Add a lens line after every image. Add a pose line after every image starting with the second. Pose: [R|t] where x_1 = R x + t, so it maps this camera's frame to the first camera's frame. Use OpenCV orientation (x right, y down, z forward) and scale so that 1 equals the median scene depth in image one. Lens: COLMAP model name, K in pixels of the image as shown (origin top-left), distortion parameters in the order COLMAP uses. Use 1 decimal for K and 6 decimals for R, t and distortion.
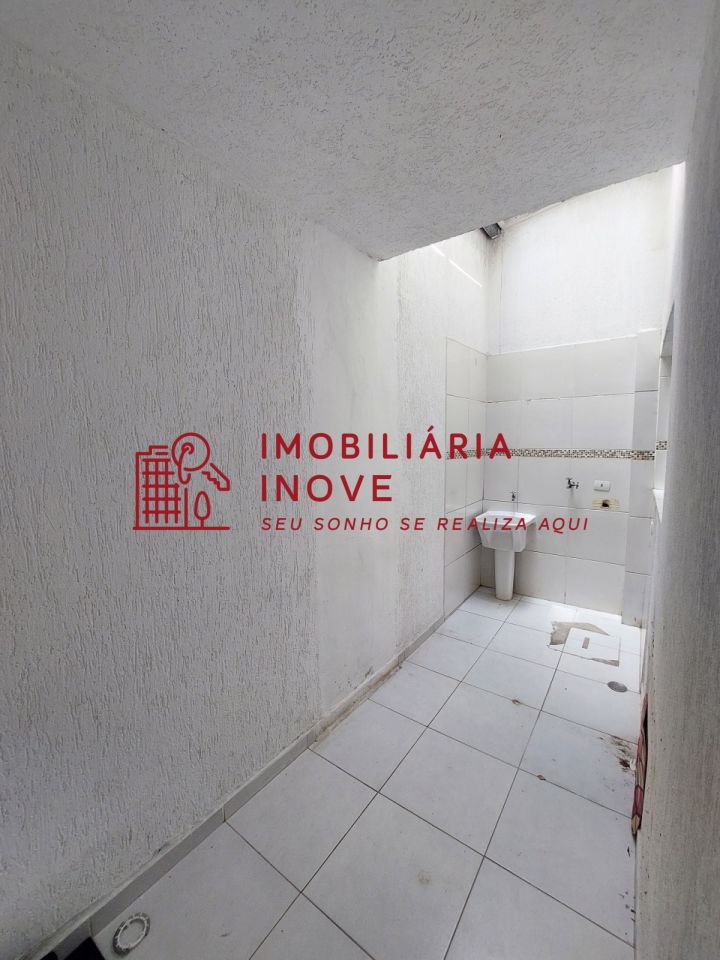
lens RADIAL K [[382.5, 0, 367.0], [0, 382.5, 475.1], [0, 0, 1]] dist [-0.009034, -0.000395]
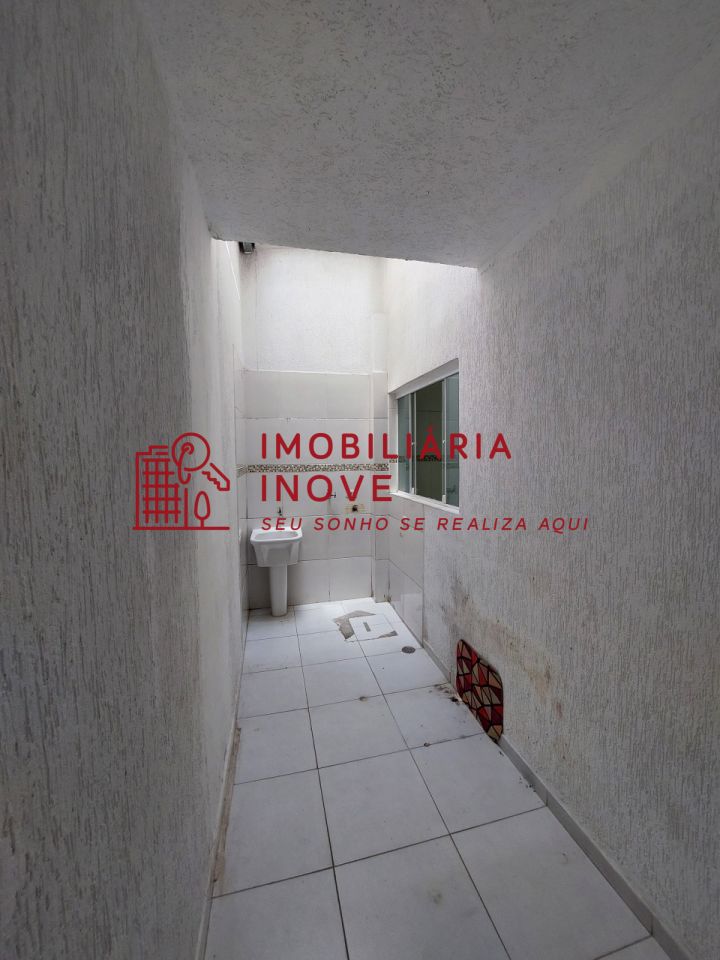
lens RADIAL K [[382.5, 0, 367.0], [0, 382.5, 475.1], [0, 0, 1]] dist [-0.009034, -0.000395]
pose [[0.656483, -0.038918, 0.753336, -0.283389], [0.073962, 0.997177, -0.012939, -0.012884], [-0.750706, 0.064212, 0.657508, 0.178568]]
